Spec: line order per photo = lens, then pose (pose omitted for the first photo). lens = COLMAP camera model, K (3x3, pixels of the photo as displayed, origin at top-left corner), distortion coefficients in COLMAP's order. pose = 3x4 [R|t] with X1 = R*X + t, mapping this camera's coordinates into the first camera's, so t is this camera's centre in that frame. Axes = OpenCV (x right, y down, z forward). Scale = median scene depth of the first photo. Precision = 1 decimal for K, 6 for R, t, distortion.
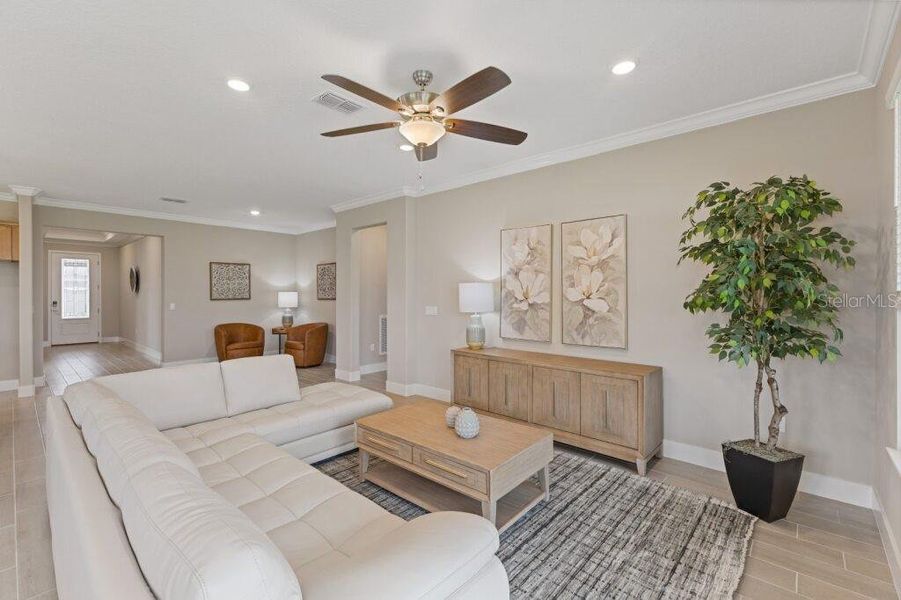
lens RADIAL K [[395.5, 0, 451.6], [0, 395.5, 294.3], [0, 0, 1]] dist [0.013178, -0.002459]
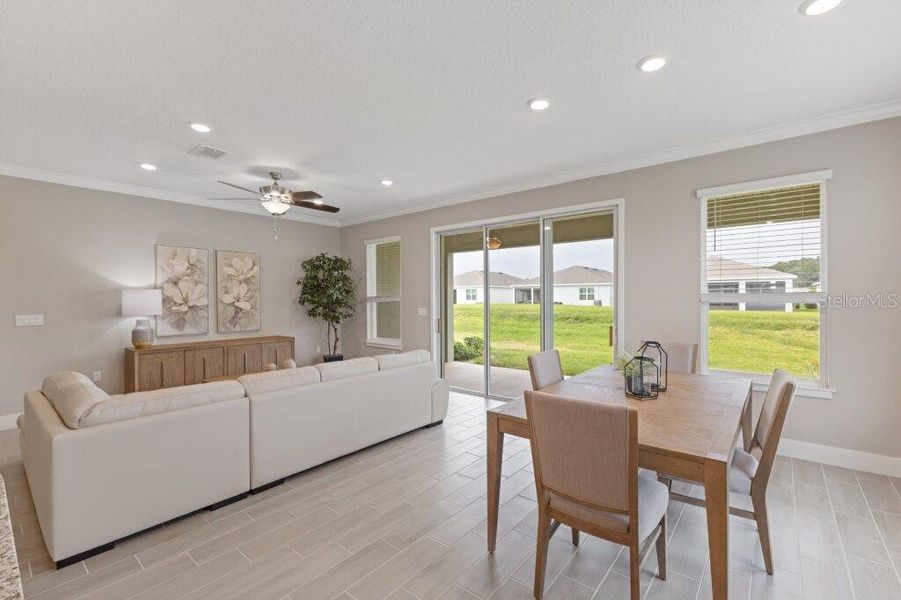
lens RADIAL K [[395.5, 0, 450.8], [0, 395.5, 299.4], [0, 0, 1]] dist [0.013178, -0.002459]
pose [[-0.039566, -0.007350, 0.999190, -1.199980], [0.005555, 0.999956, 0.007575, -0.004030], [-0.999202, 0.005850, -0.039523, 0.195019]]
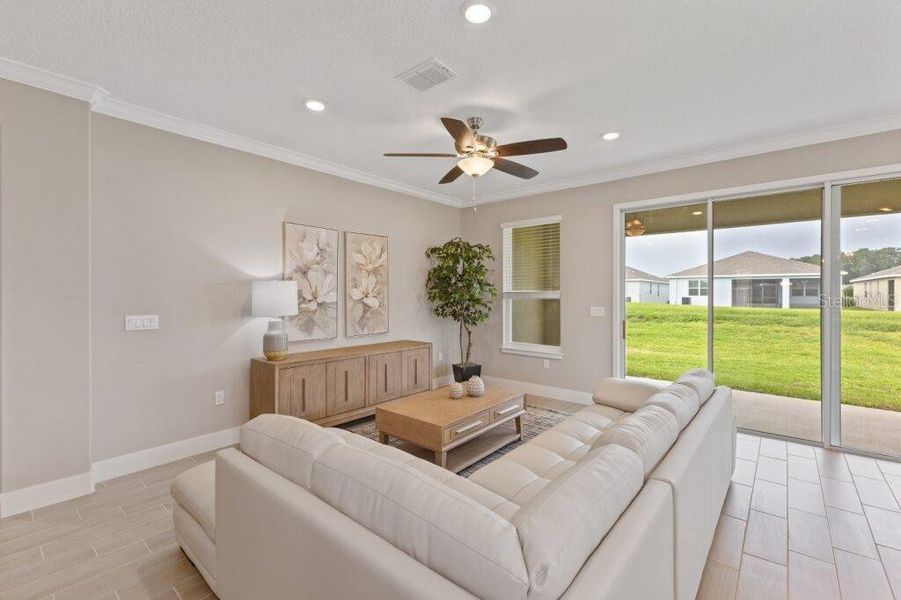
lens RADIAL K [[395.5, 0, 449.6], [0, 395.5, 292.7], [0, 0, 1]] dist [0.013178, -0.002459]
pose [[-0.028056, -0.000706, 0.999606, -0.859465], [0.001312, 0.999999, 0.000743, -0.003589], [-0.999605, 0.001332, -0.028055, 0.721669]]
